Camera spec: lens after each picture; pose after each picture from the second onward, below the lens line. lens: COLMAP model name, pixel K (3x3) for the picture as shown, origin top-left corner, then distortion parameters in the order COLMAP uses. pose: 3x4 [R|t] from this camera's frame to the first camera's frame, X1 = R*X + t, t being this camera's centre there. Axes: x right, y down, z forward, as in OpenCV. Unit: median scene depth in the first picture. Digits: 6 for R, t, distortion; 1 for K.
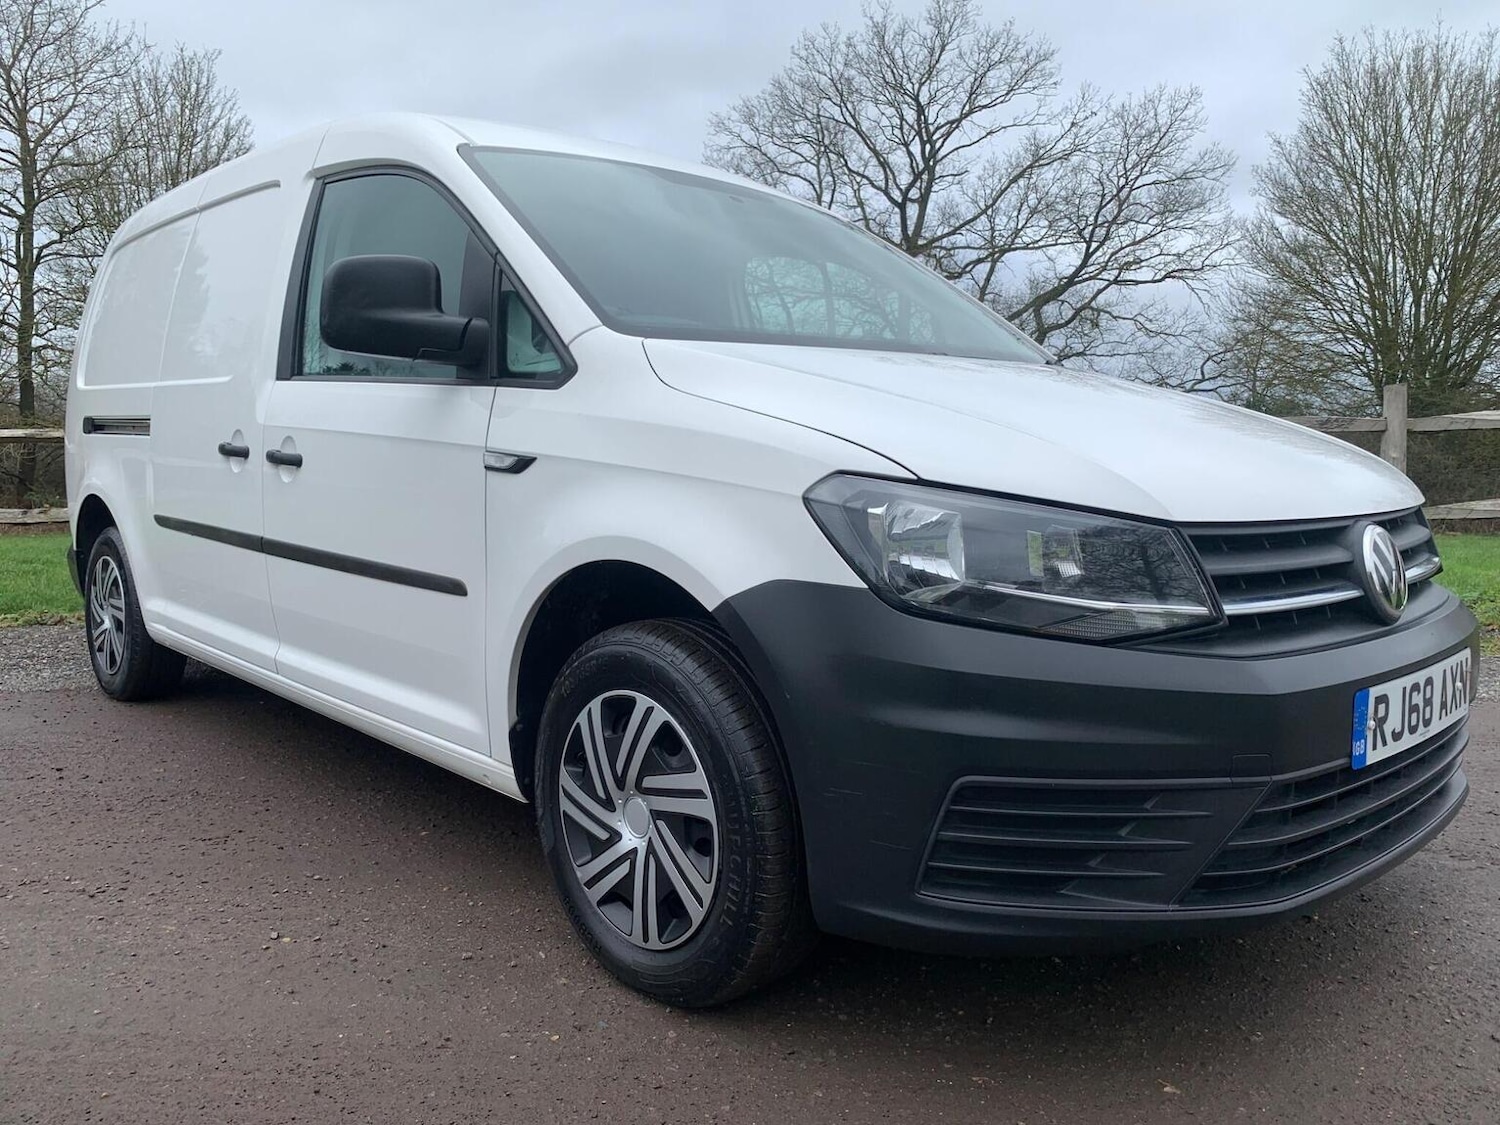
lens RADIAL K [[1156.6, 0, 748.2], [0, 1156.6, 553.8], [0, 0, 1]] dist [0.013965, -0.018759]
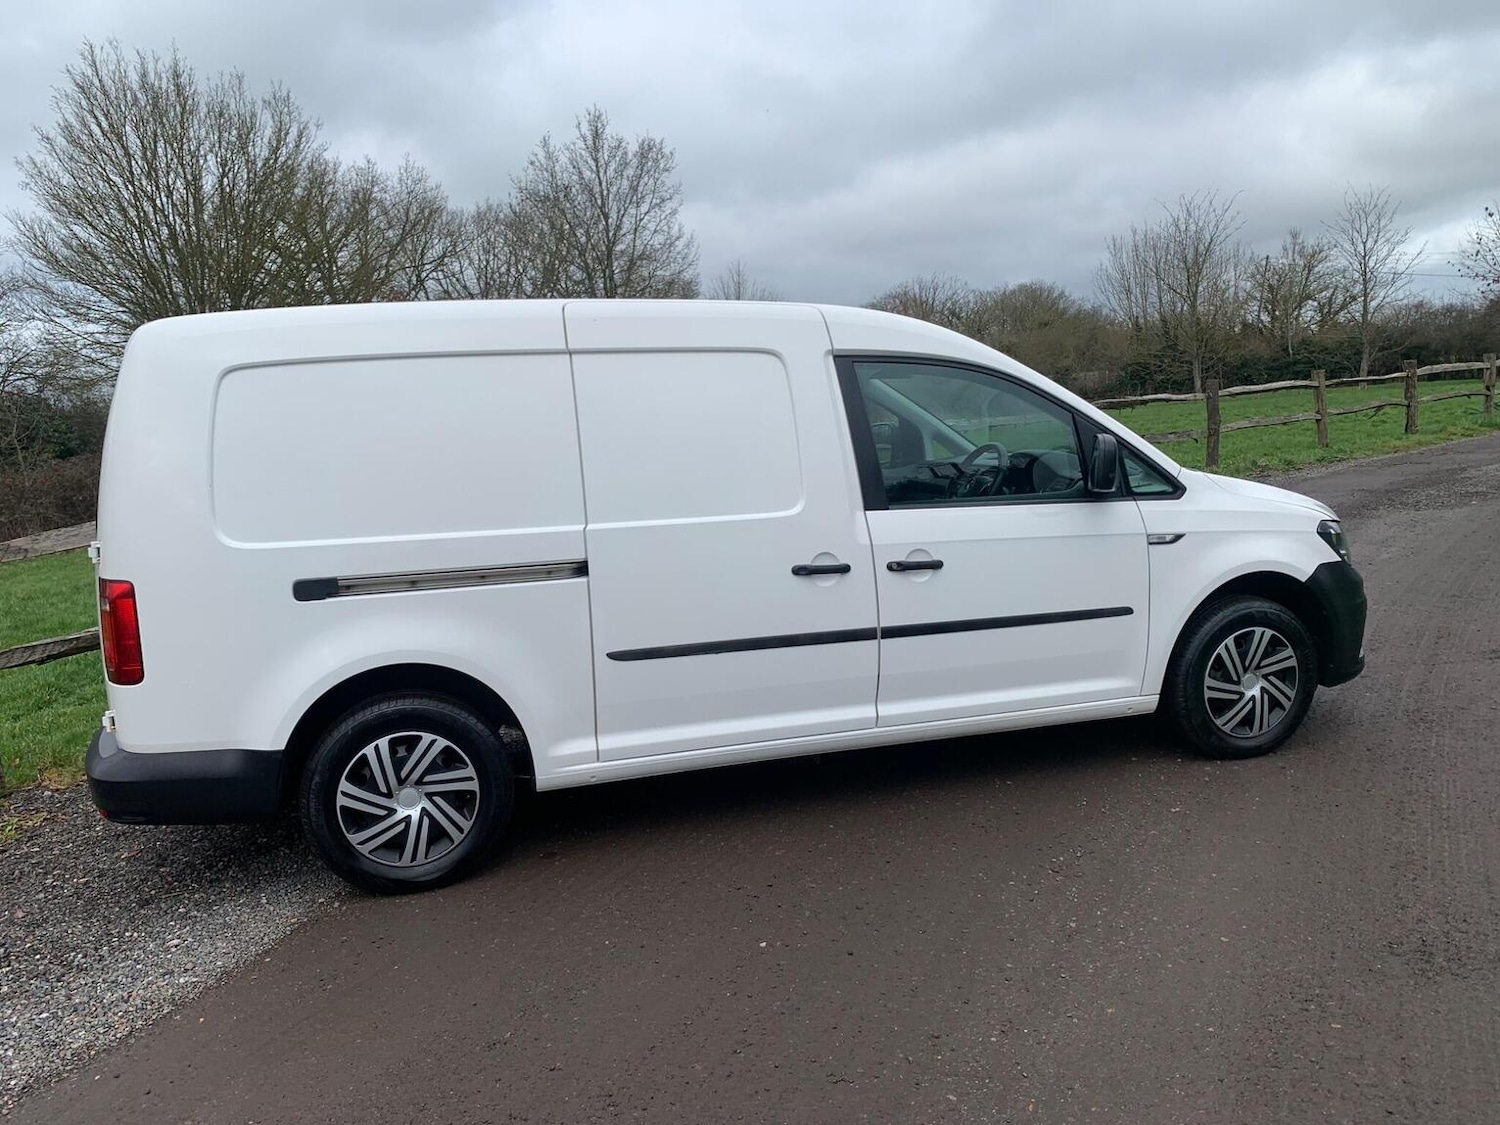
lens RADIAL K [[1156.6, 0, 738.1], [0, 1156.6, 558.6], [0, 0, 1]] dist [0.013965, -0.018759]
pose [[0.460172, -0.156268, 0.873969, -2.155678], [0.138213, 0.984996, 0.103347, -0.332161], [-0.877006, 0.073237, 0.474865, 0.668591]]
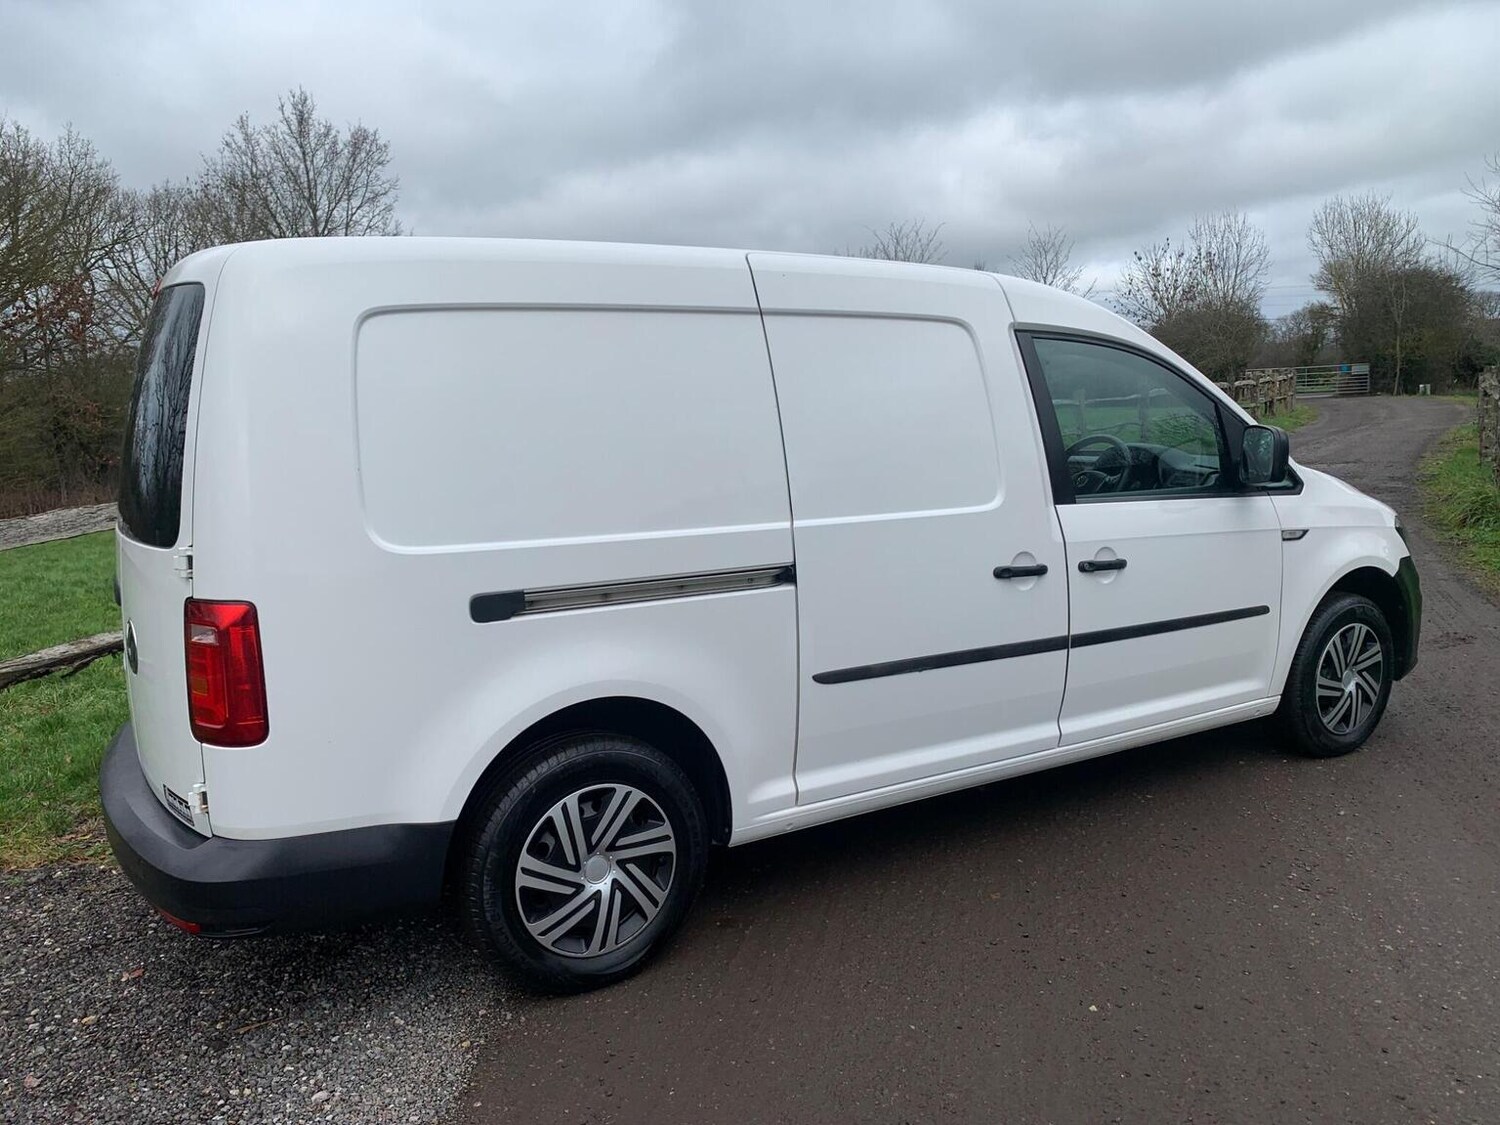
lens RADIAL K [[1156.6, 0, 740.8], [0, 1156.6, 571.4], [0, 0, 1]] dist [0.013965, -0.018759]
pose [[0.212271, -0.160629, 0.963919, -2.147178], [0.124173, 0.982836, 0.136436, -0.374438], [-0.969290, 0.090731, 0.228573, 1.381525]]
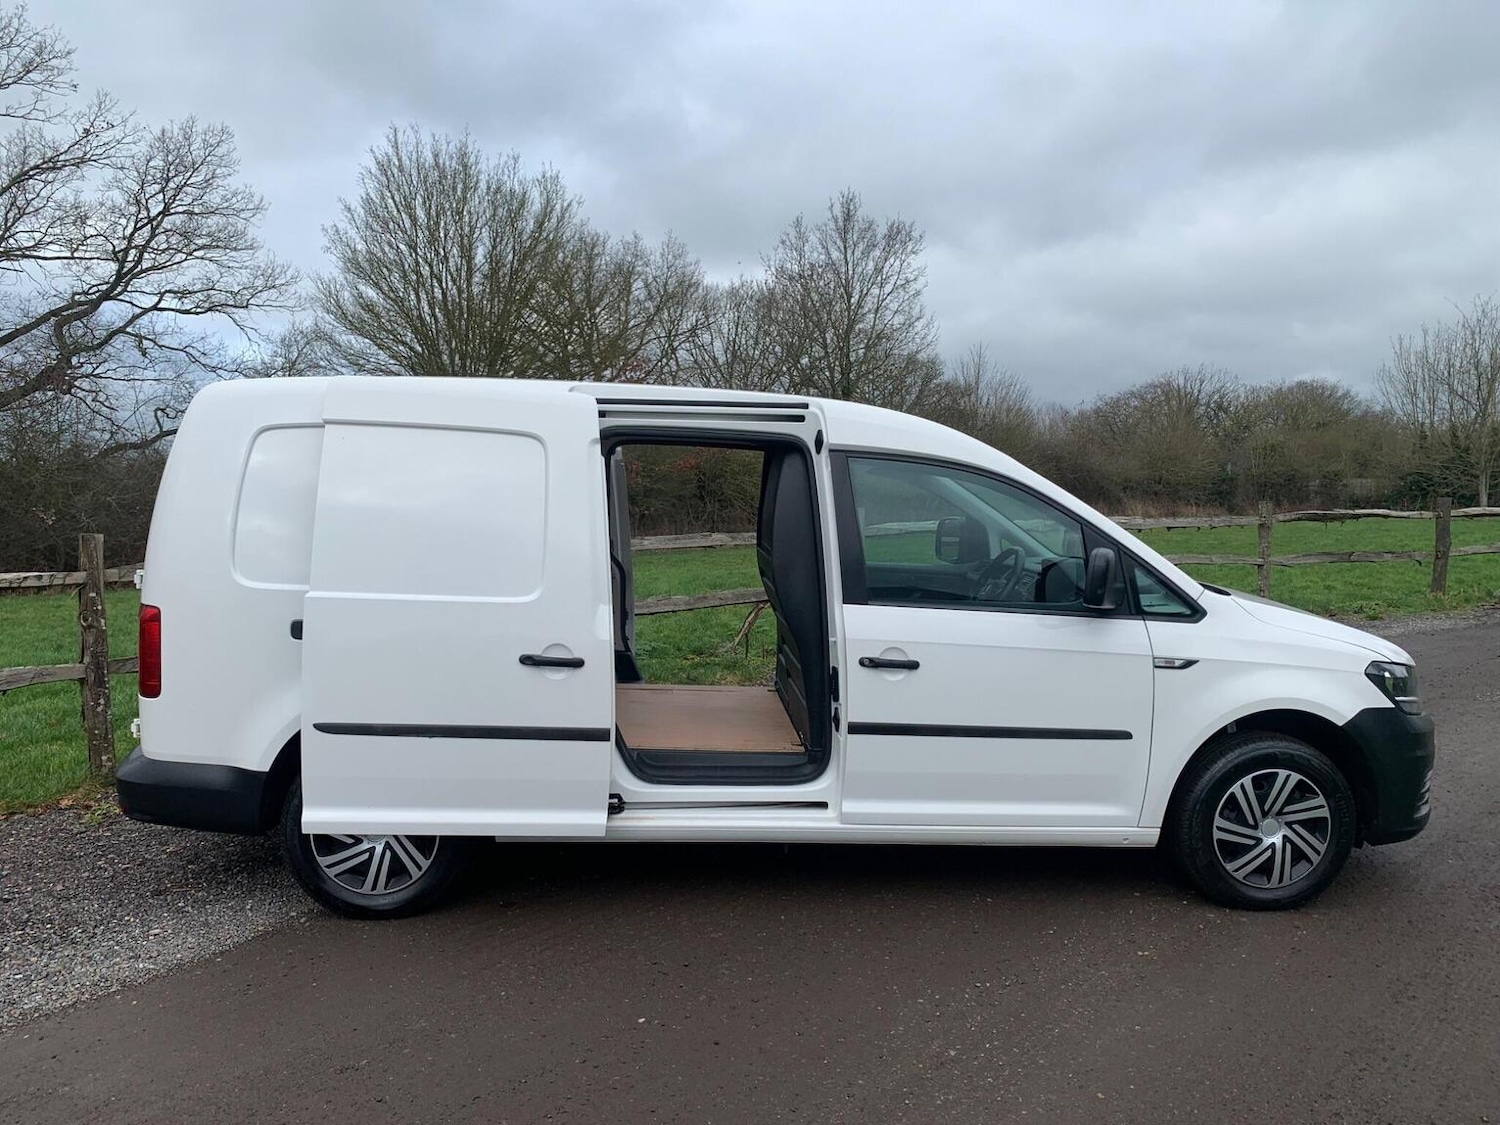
lens RADIAL K [[1156.6, 0, 736.6], [0, 1156.6, 561.0], [0, 0, 1]] dist [0.013965, -0.018759]
pose [[0.640046, -0.055887, 0.766301, -1.974218], [0.059694, 0.997954, 0.022923, -0.311701], [-0.766014, 0.031072, 0.642072, 0.320027]]
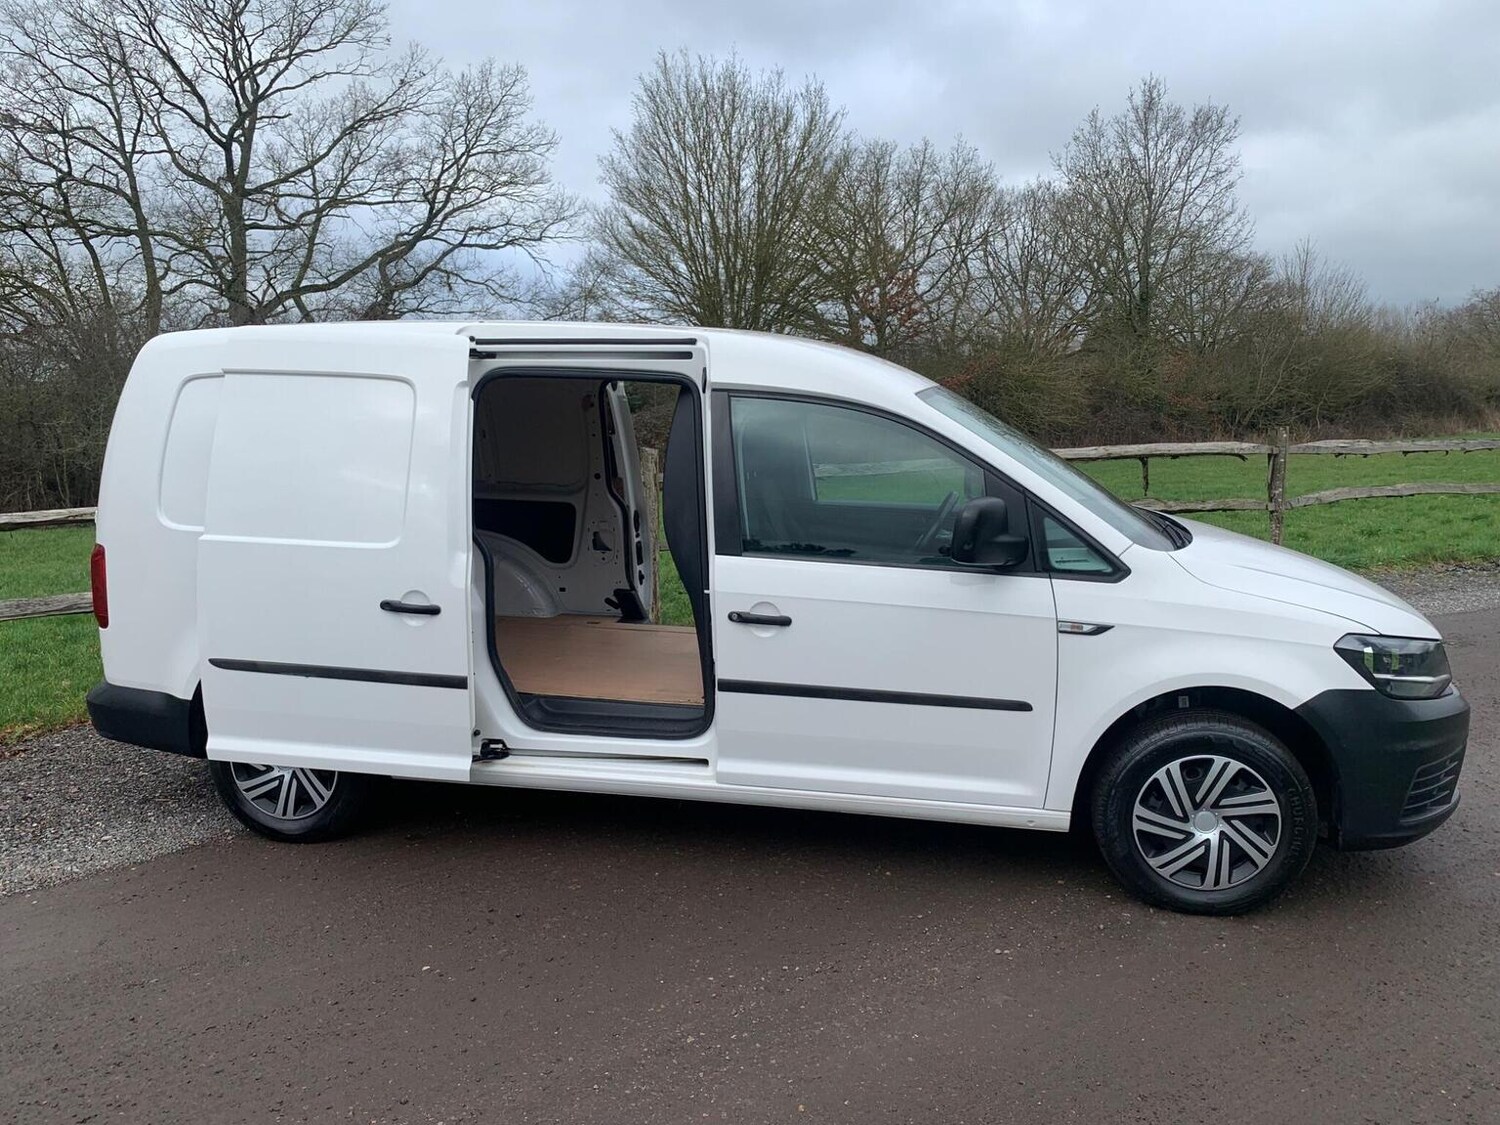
lens RADIAL K [[1156.6, 0, 753.8], [0, 1156.6, 556.6], [0, 0, 1]] dist [0.013965, -0.018759]
pose [[0.814432, -0.093570, 0.572665, -1.433093], [0.061696, 0.995282, 0.074880, -0.313920], [-0.576970, -0.025654, 0.816363, -0.055708]]
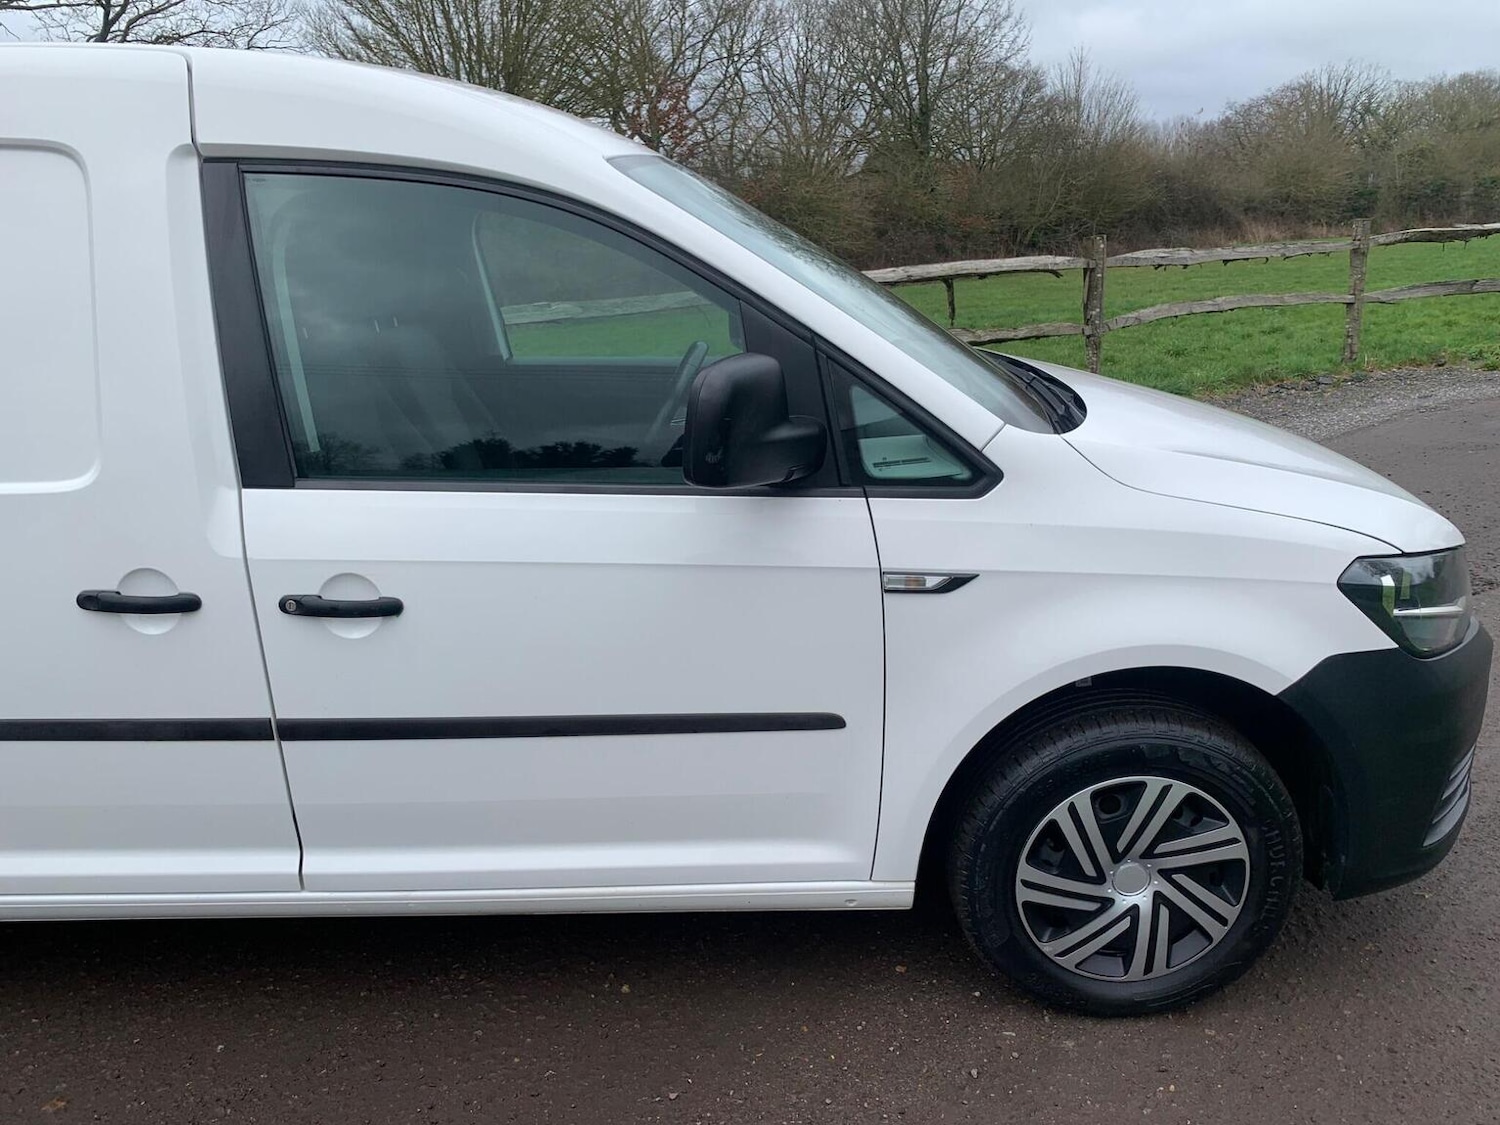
lens RADIAL K [[1156.6, 0, 760.4], [0, 1156.6, 563.8], [0, 0, 1]] dist [0.013965, -0.018759]
pose [[0.690834, -0.236874, 0.683110, -0.872427], [0.104117, 0.967554, 0.230213, -0.301279], [-0.715478, -0.087915, 0.693082, 0.440439]]
